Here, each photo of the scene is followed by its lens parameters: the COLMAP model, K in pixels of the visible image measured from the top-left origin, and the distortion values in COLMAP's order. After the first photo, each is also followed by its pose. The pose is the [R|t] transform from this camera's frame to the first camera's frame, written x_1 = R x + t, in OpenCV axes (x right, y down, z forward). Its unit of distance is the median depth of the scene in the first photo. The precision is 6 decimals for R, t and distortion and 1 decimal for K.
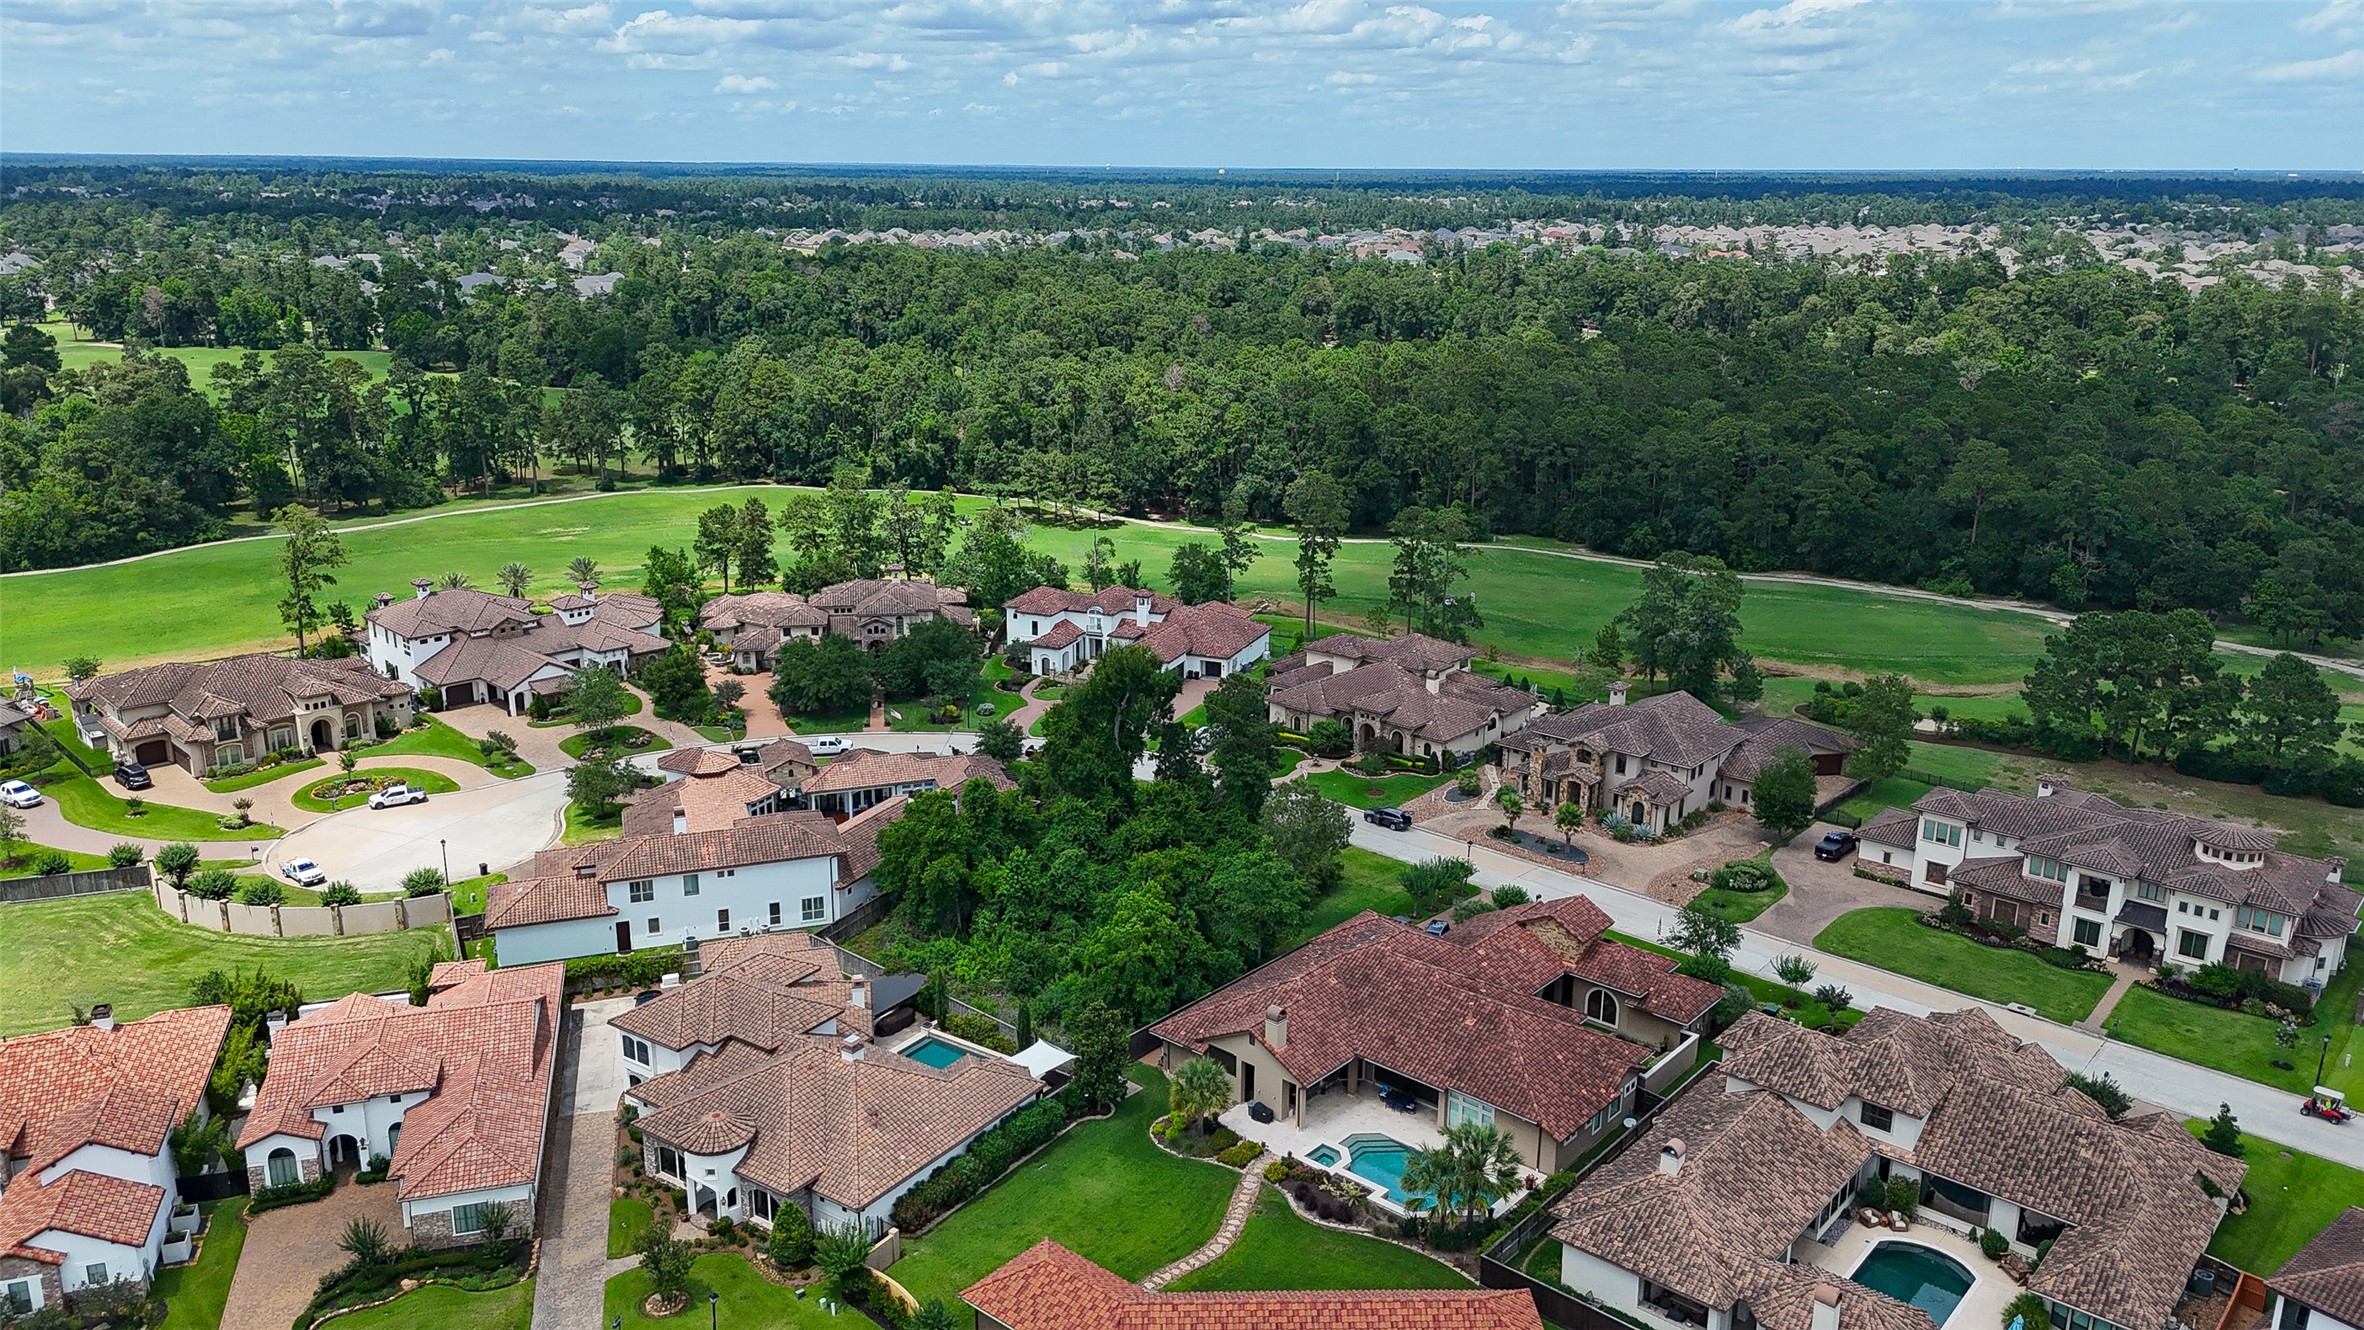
lens RADIAL K [[1733.7, 0, 1178.4], [0, 1733.7, 676.7], [0, 0, 1]] dist [0.081353, -0.079962]
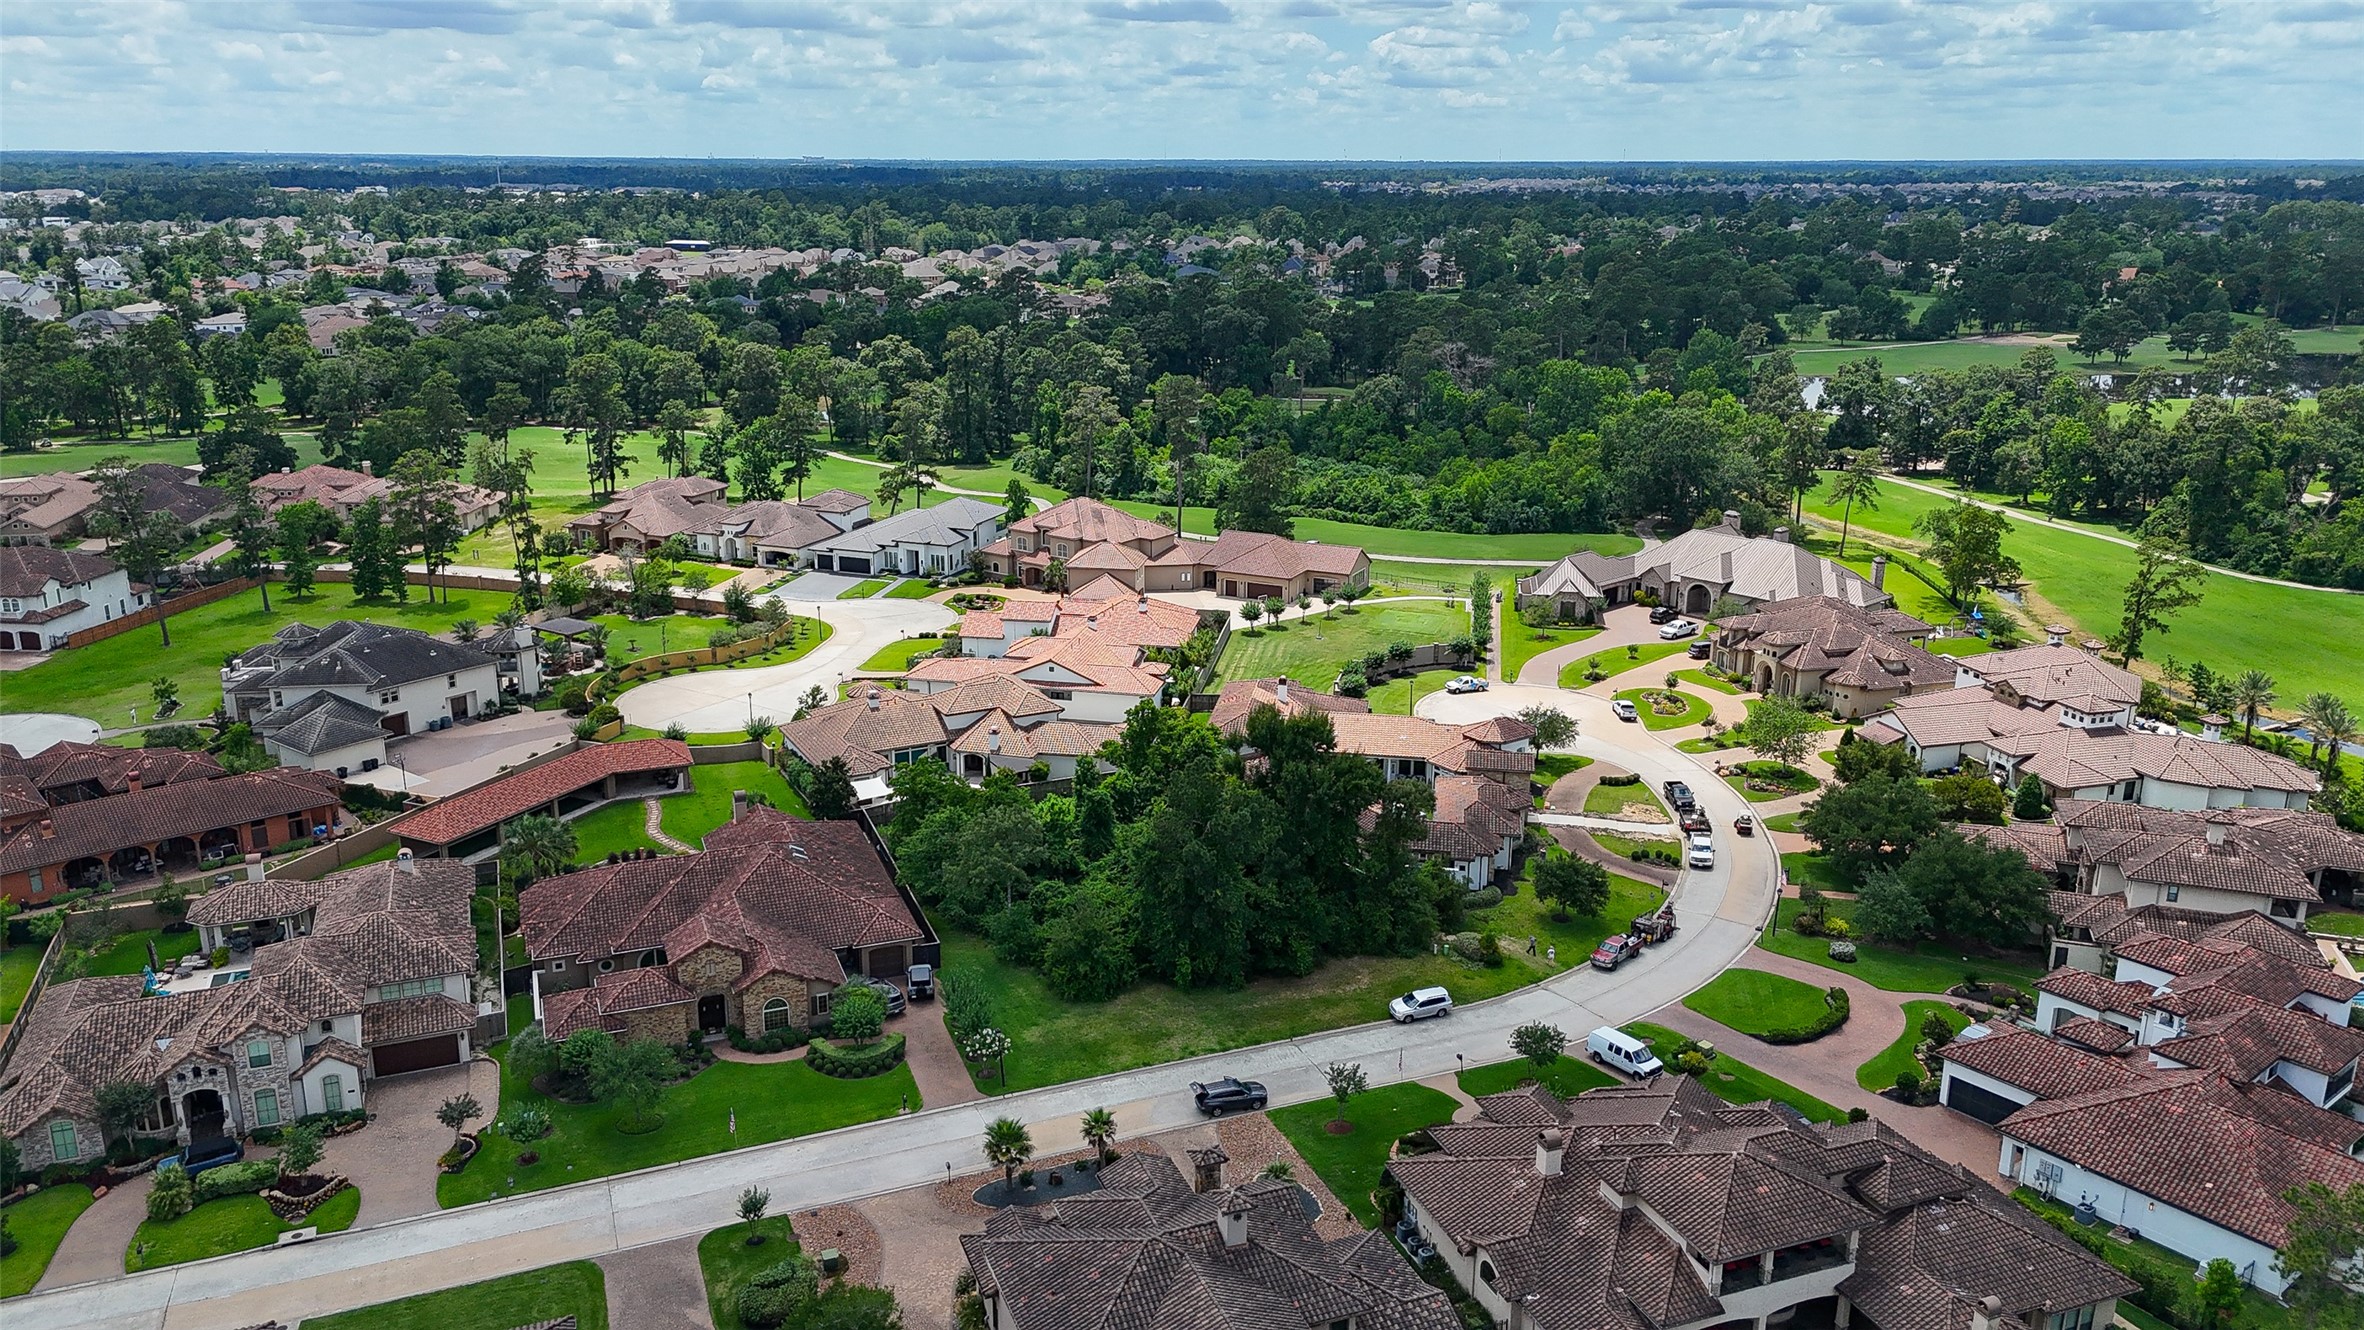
lens RADIAL K [[1733.7, 0, 1174.6], [0, 1733.7, 675.4], [0, 0, 1]] dist [0.081353, -0.079962]
pose [[-0.469927, 0.243207, -0.848540, 0.687795], [-0.255573, 0.882632, 0.394516, -0.339031], [0.844897, 0.402257, -0.352615, 1.173040]]
